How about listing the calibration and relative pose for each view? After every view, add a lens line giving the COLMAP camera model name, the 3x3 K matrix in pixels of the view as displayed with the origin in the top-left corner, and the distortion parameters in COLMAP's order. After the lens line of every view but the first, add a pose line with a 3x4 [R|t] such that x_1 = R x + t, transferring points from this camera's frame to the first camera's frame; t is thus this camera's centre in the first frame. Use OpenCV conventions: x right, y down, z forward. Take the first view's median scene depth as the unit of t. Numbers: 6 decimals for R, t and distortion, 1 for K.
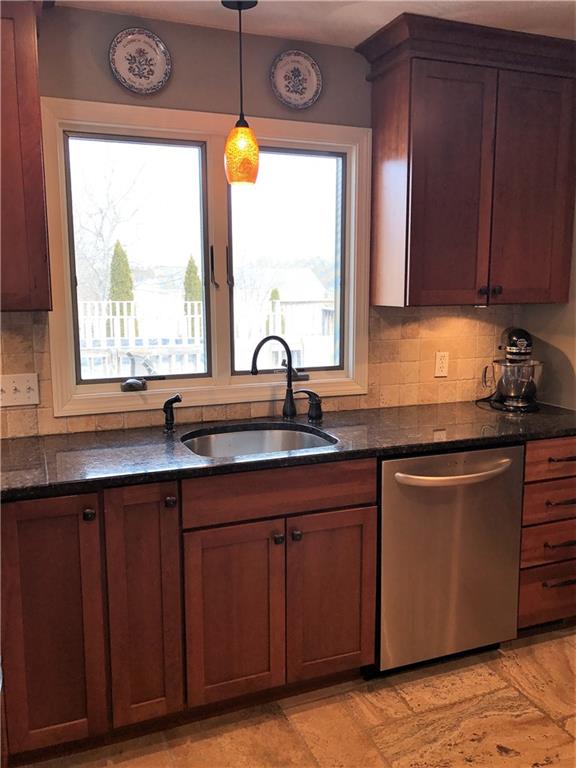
lens RADIAL K [[637.1, 0, 291.3], [0, 637.1, 380.5], [0, 0, 1]] dist [0.025662, -0.036850]
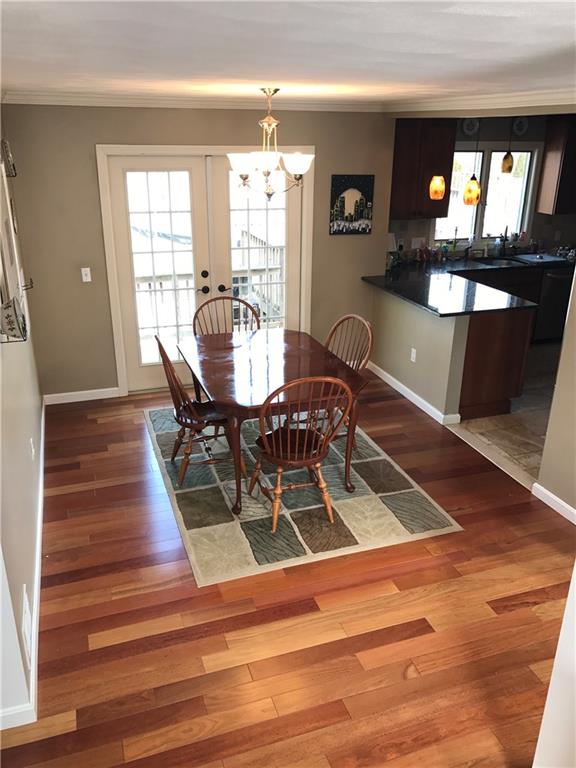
lens RADIAL K [[637.1, 0, 287.8], [0, 637.1, 382.6], [0, 0, 1]] dist [0.025662, -0.036850]
pose [[0.999092, 0.026548, -0.033315, -0.838051], [-0.018337, 0.973914, 0.226175, -0.013819], [0.038450, -0.225358, 0.973517, -1.862204]]
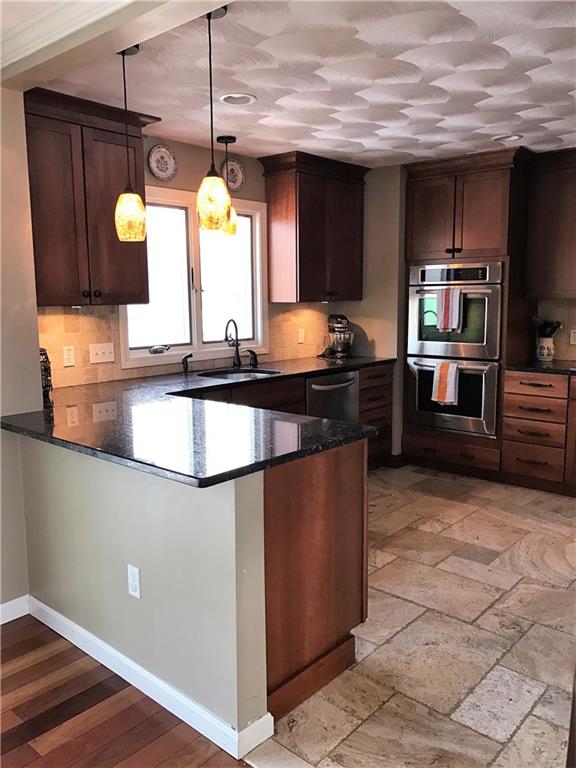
lens RADIAL K [[637.1, 0, 291.7], [0, 637.1, 387.3], [0, 0, 1]] dist [0.025662, -0.036850]
pose [[0.891128, -0.067673, 0.448677, -0.676532], [0.067702, 0.997577, 0.015998, 0.099806], [-0.448673, 0.016120, 0.893551, -0.644090]]
